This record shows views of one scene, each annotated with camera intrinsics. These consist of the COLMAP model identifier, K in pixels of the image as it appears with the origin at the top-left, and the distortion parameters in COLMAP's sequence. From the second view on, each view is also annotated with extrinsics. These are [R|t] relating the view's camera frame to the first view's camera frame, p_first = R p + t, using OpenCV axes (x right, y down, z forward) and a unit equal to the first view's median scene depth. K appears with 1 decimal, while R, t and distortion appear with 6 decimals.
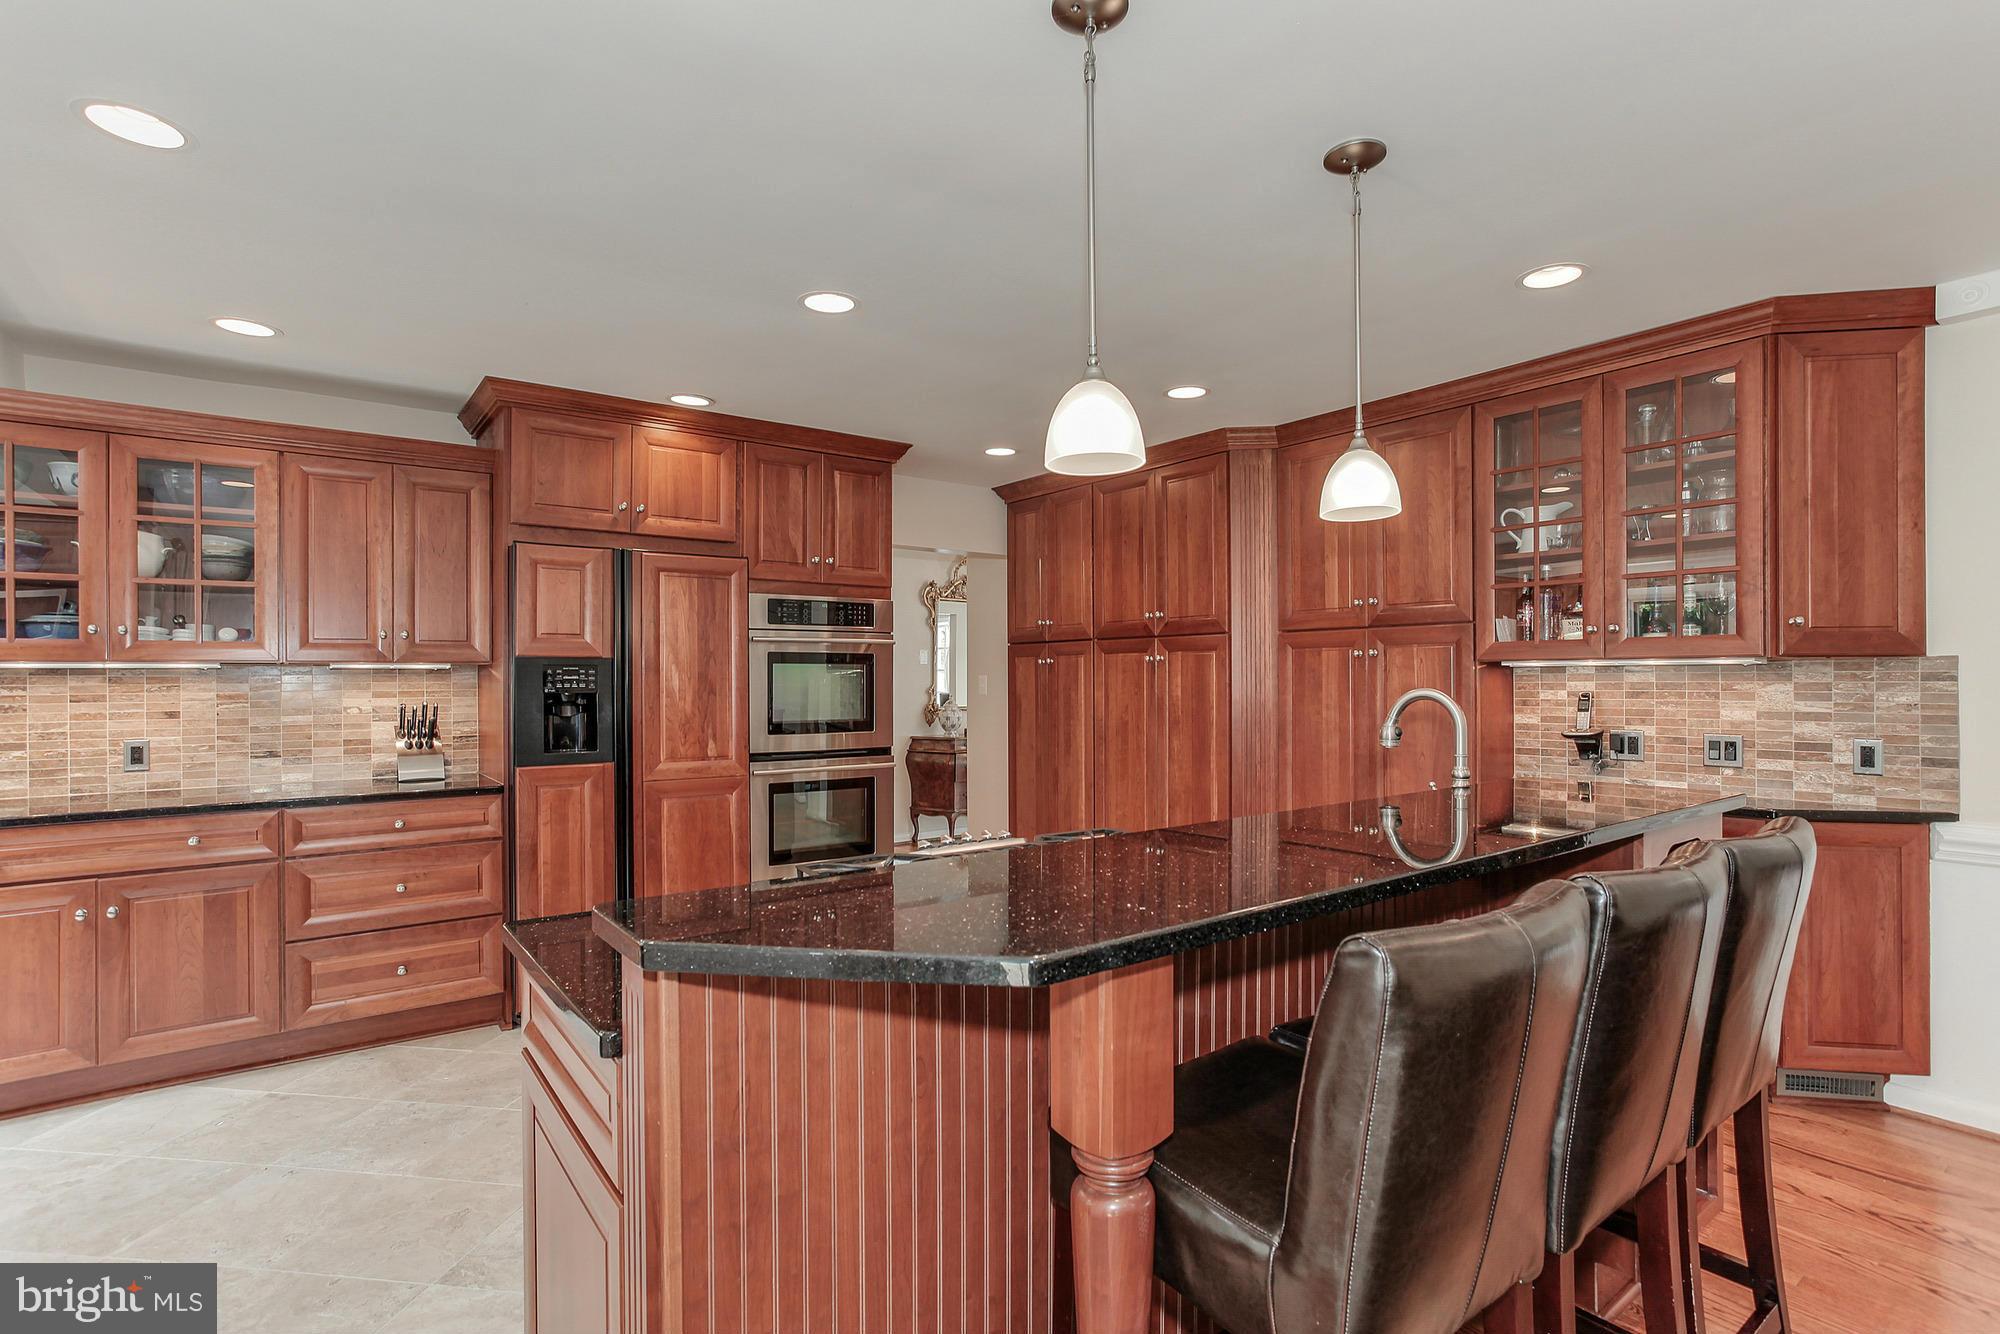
lens RADIAL K [[991.6, 0, 978.1], [0, 991.6, 673.9], [0, 0, 1]] dist [-0.038372, 0.010362]
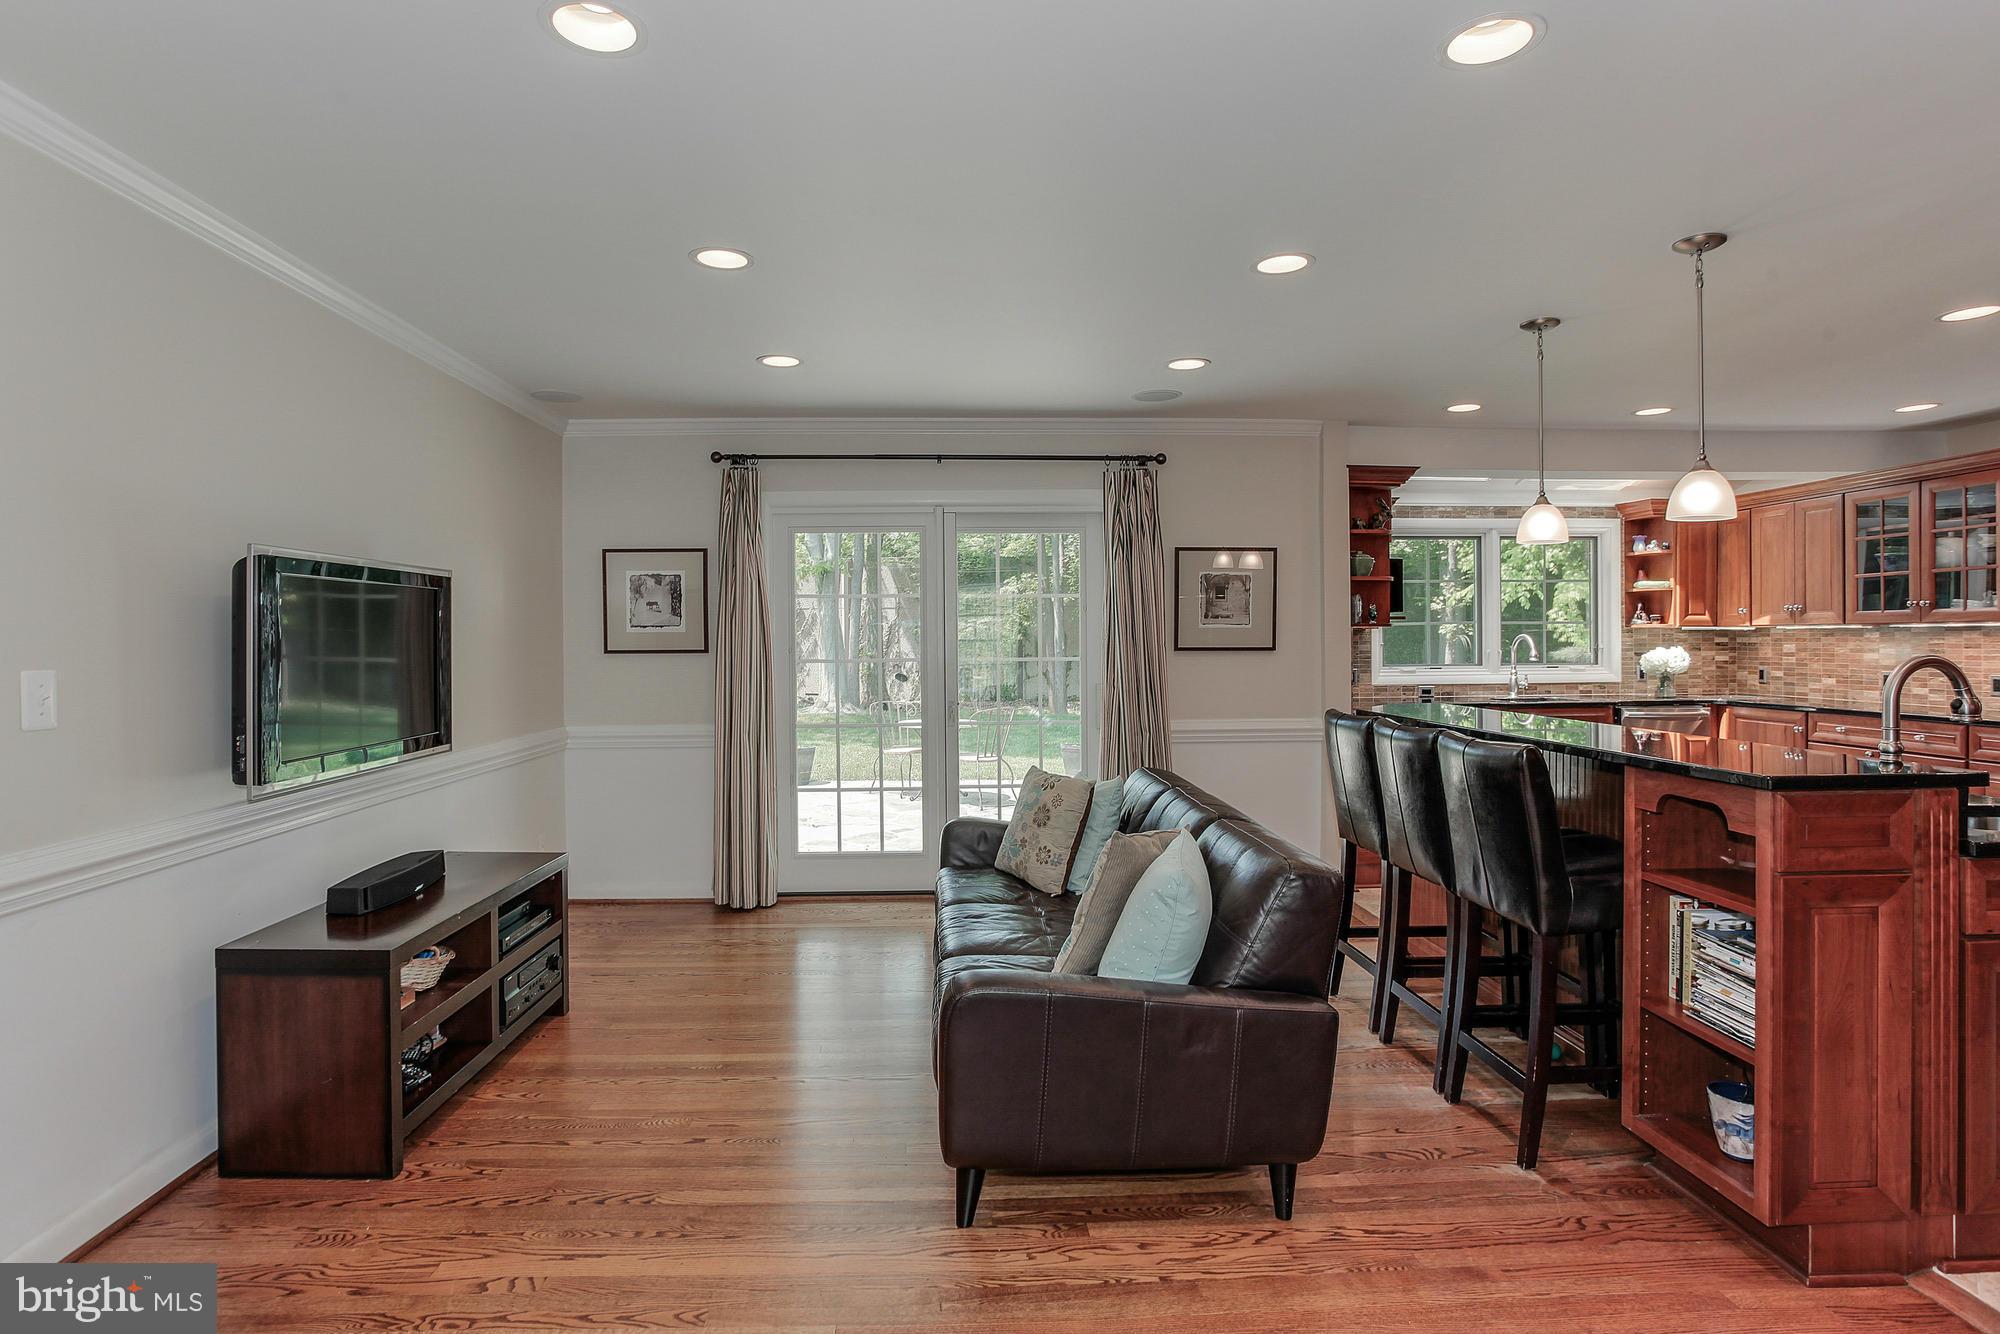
lens RADIAL K [[1035.2, 0, 964.5], [0, 1035.2, 636.8], [0, 0, 1]] dist [-0.050579, 0.023722]
pose [[-0.556040, 0.008583, -0.831111, 1.108148], [0.012937, 0.999915, 0.001672, -0.010139], [0.831055, -0.009822, -0.556104, 0.500313]]
